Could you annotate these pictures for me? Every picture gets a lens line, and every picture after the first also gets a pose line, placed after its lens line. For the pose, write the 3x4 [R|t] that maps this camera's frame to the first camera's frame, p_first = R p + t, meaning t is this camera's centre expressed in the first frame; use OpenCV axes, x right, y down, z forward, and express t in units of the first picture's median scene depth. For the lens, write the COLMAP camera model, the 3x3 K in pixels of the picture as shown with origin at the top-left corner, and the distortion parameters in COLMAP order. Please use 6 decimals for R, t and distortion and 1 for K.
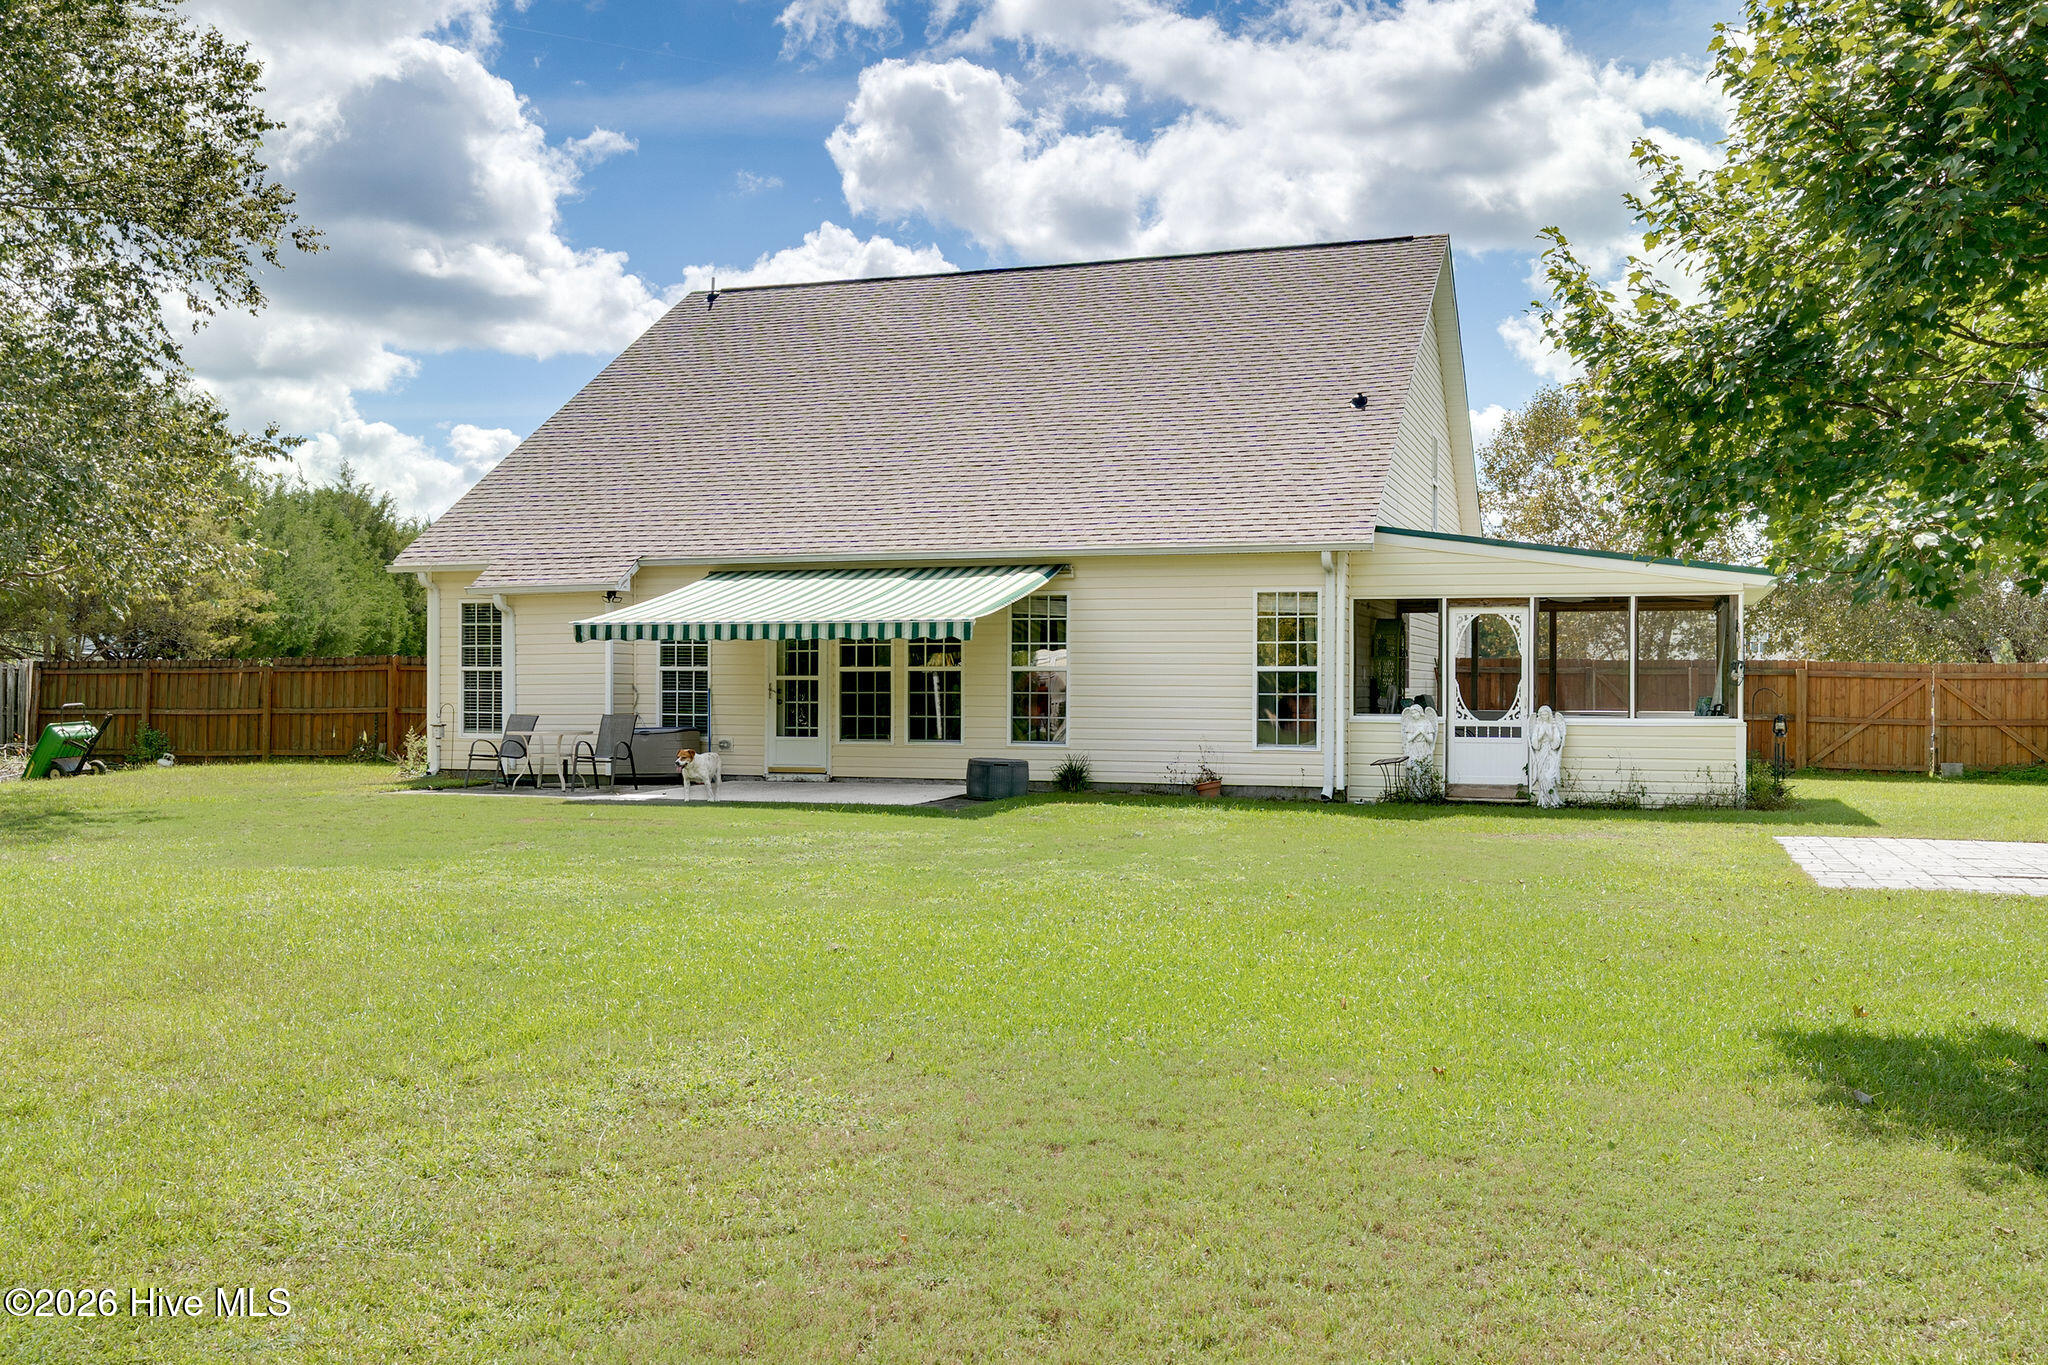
lens RADIAL K [[1495.6, 0, 1064.4], [0, 1495.6, 678.8], [0, 0, 1]] dist [-0.000209, -0.002189]
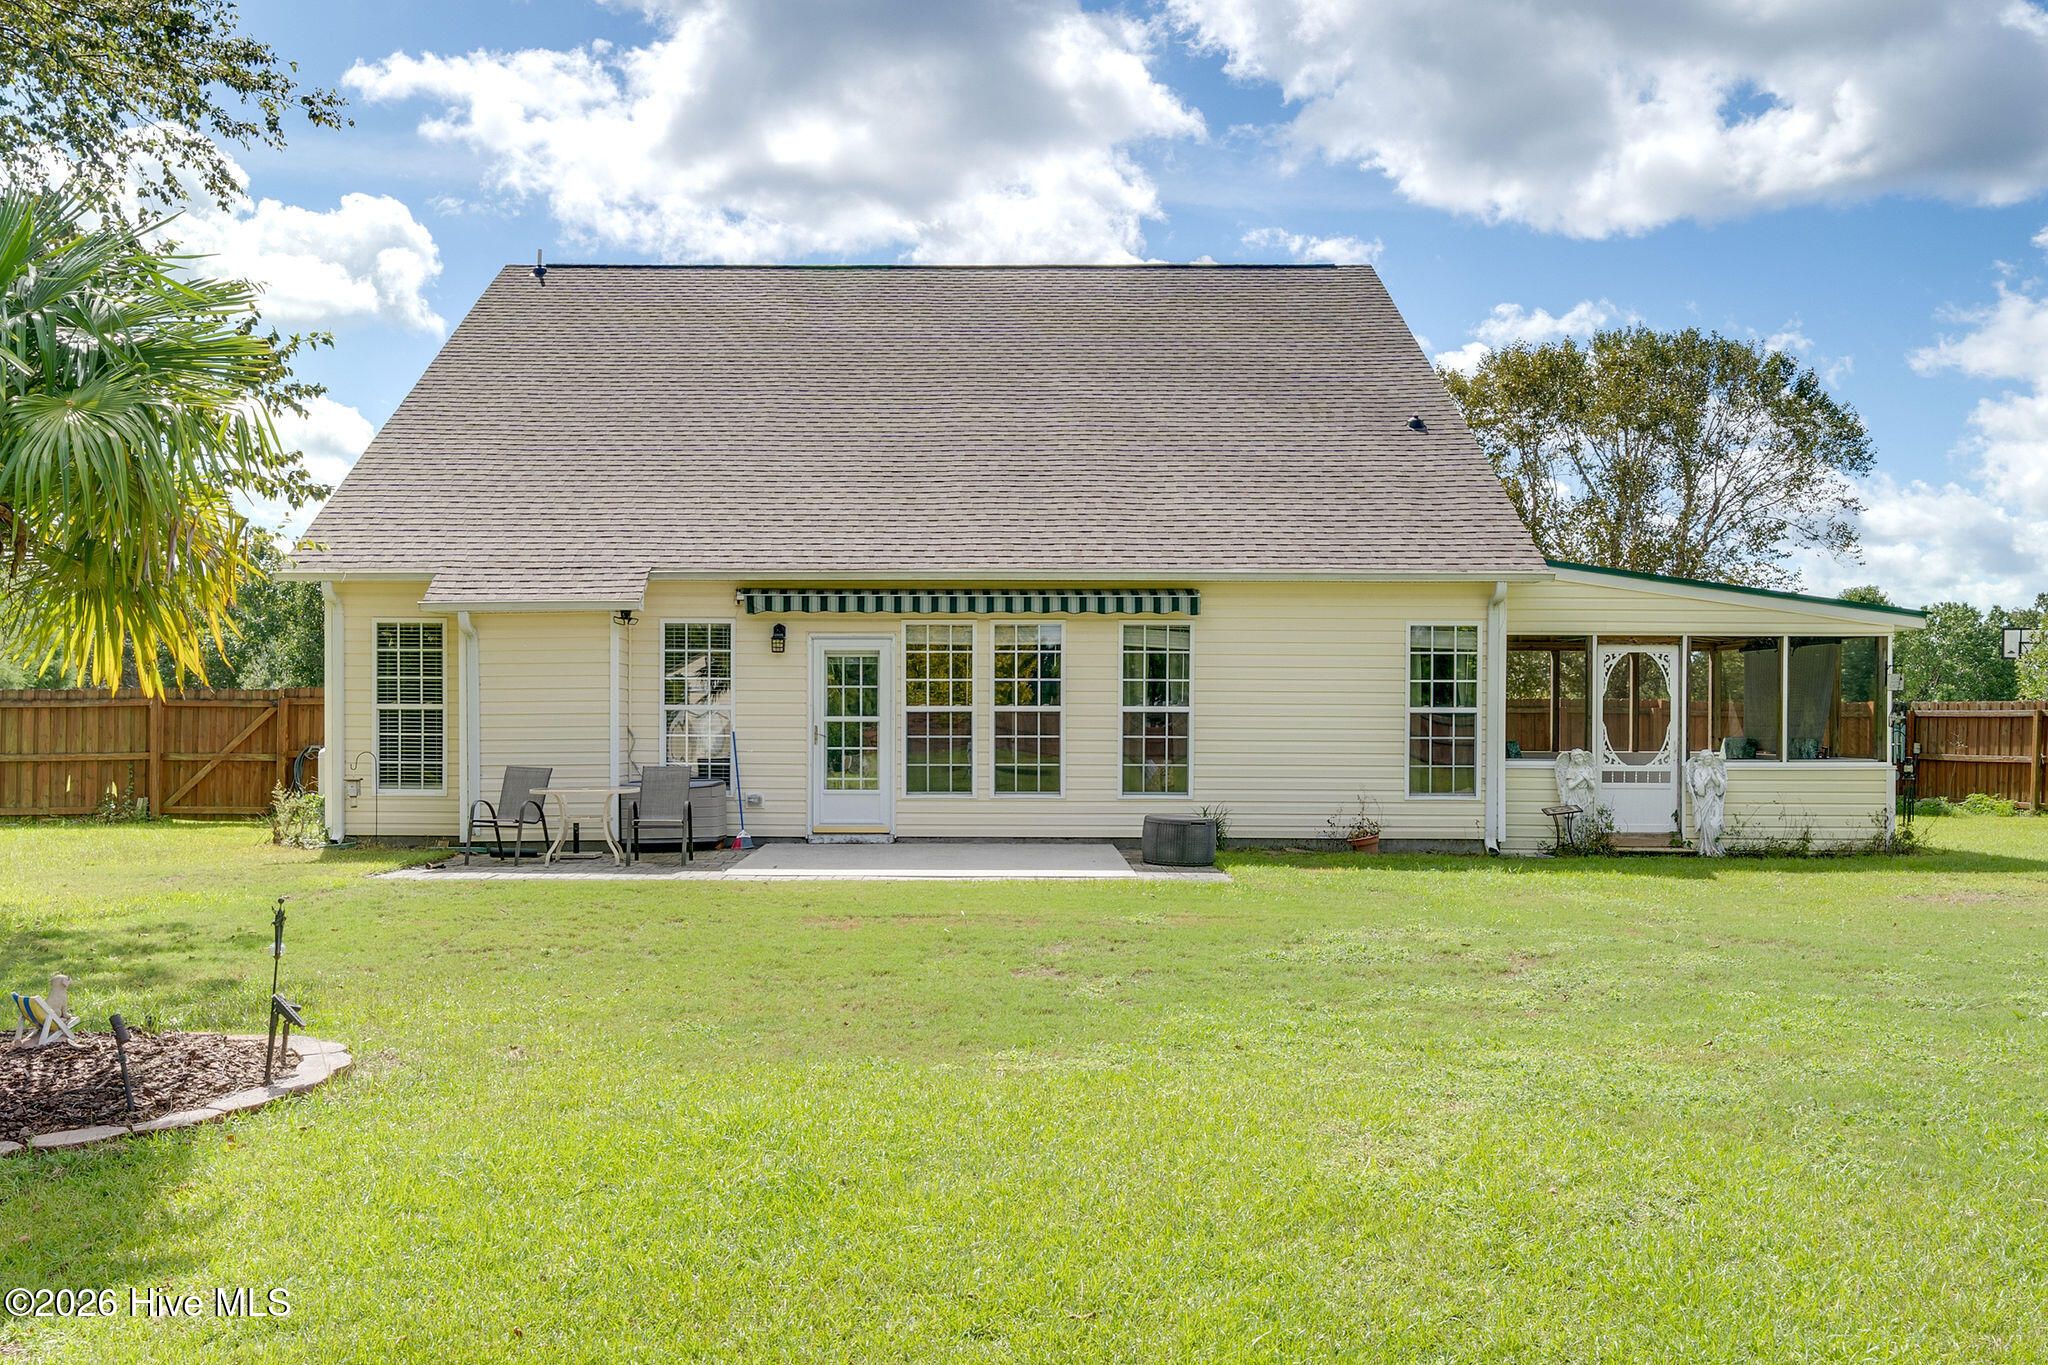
lens RADIAL K [[1454.5, 0, 1047.1], [0, 1454.5, 727.5], [0, 0, 1]] dist [-0.006334, -0.001029]
pose [[0.963435, -0.001474, 0.267937, -0.318395], [-0.001305, 0.999947, 0.010197, -0.004800], [-0.267938, -0.010174, 0.963383, 0.208900]]
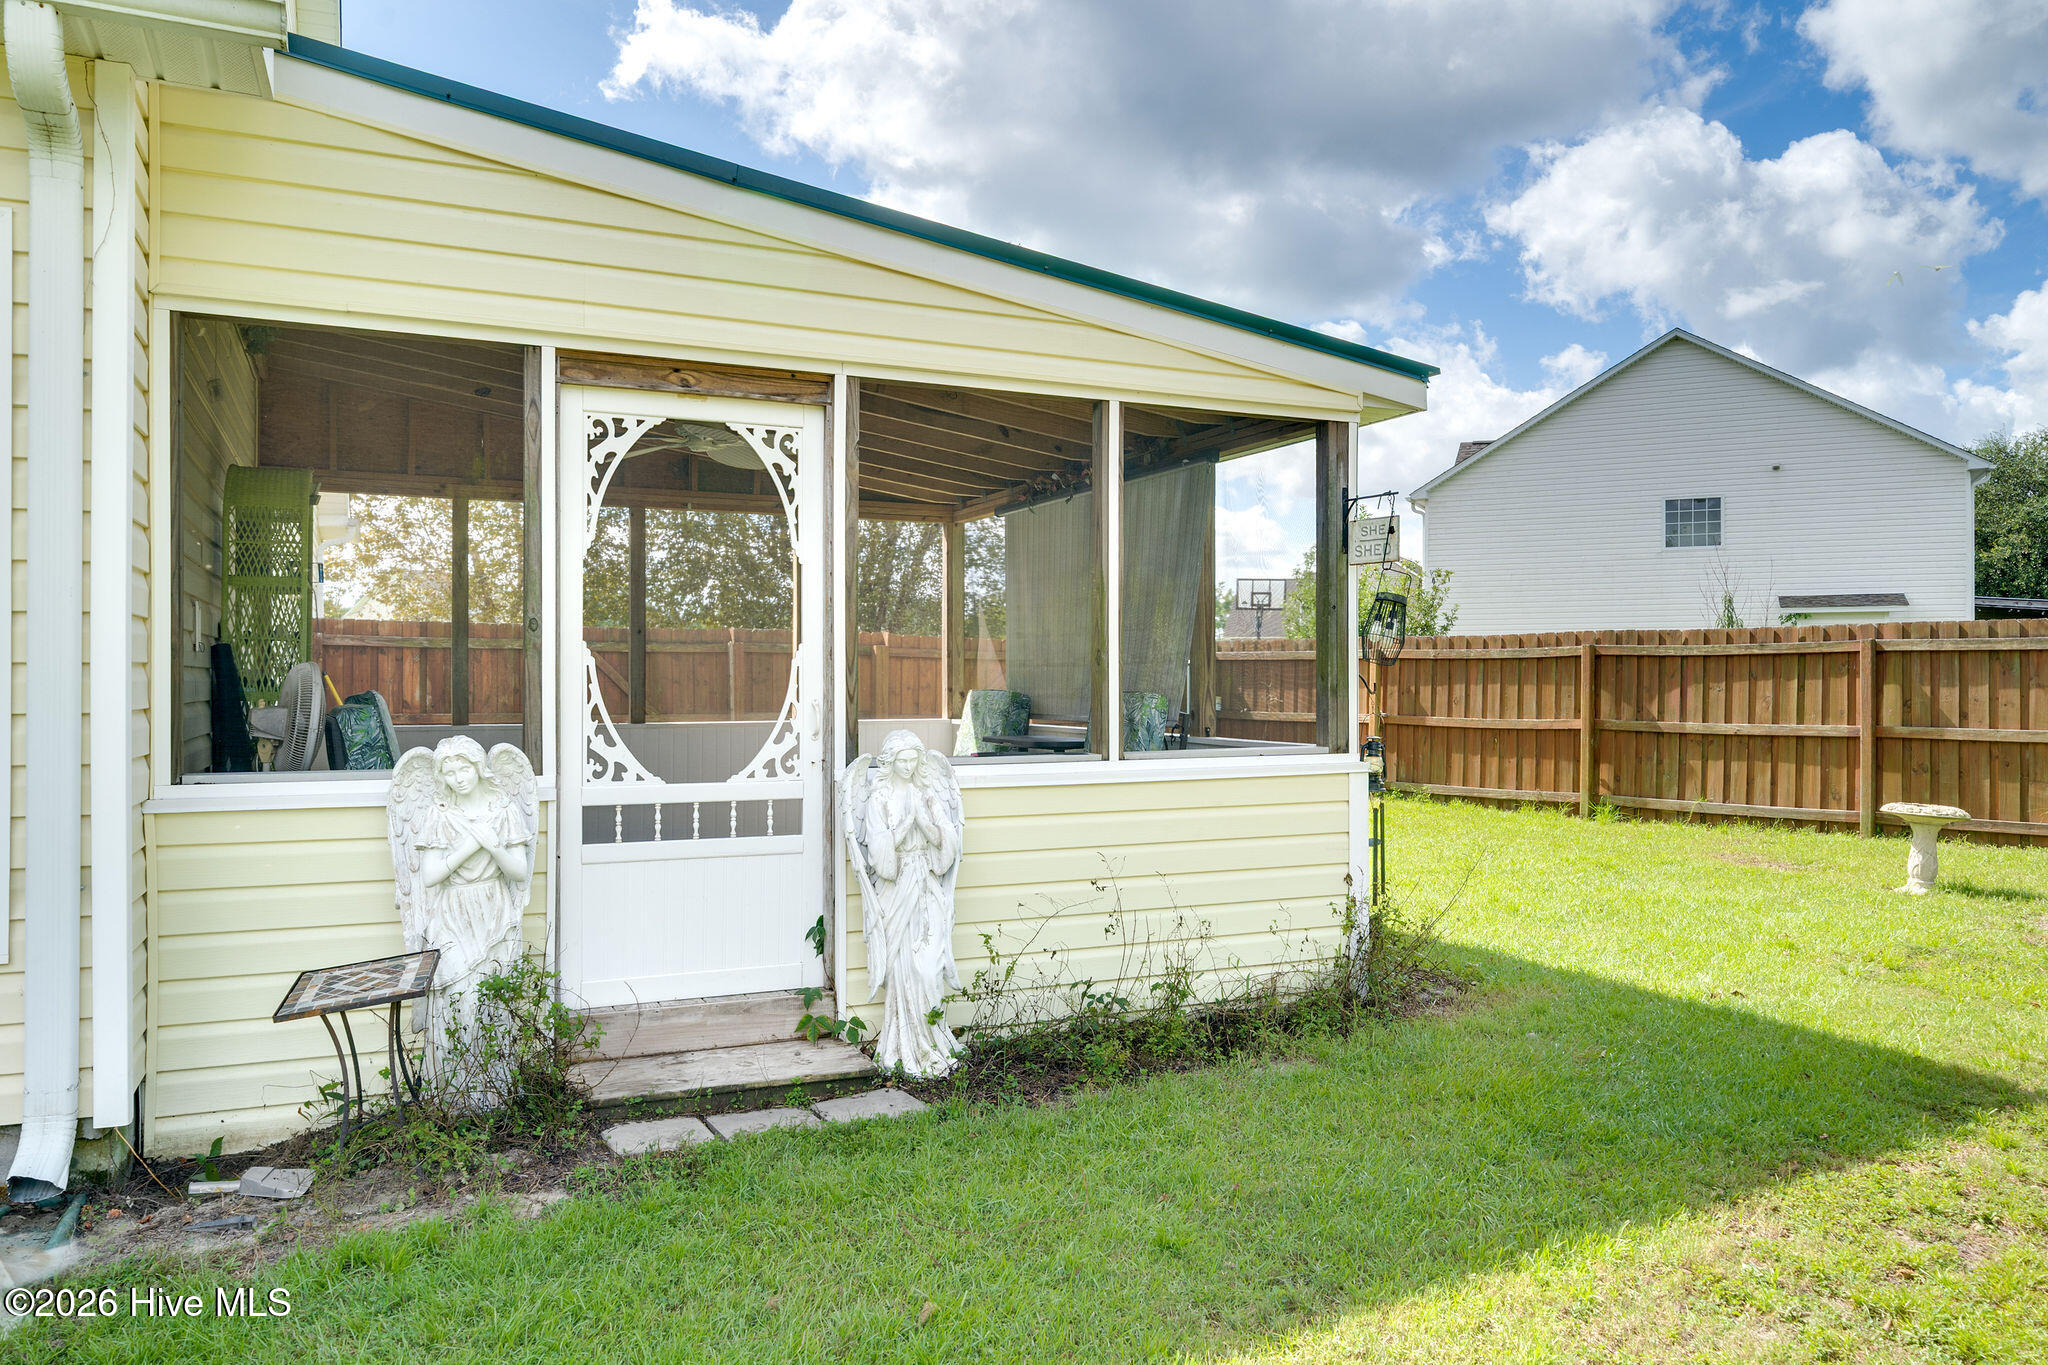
lens RADIAL K [[1495.6, 0, 1064.4], [0, 1495.6, 678.8], [0, 0, 1]] dist [-0.000209, -0.002189]
pose [[0.726026, -0.002142, 0.687664, 0.131689], [0.003310, 0.999994, -0.000380, 0.007829], [-0.687660, 0.002552, 0.726029, 0.724796]]
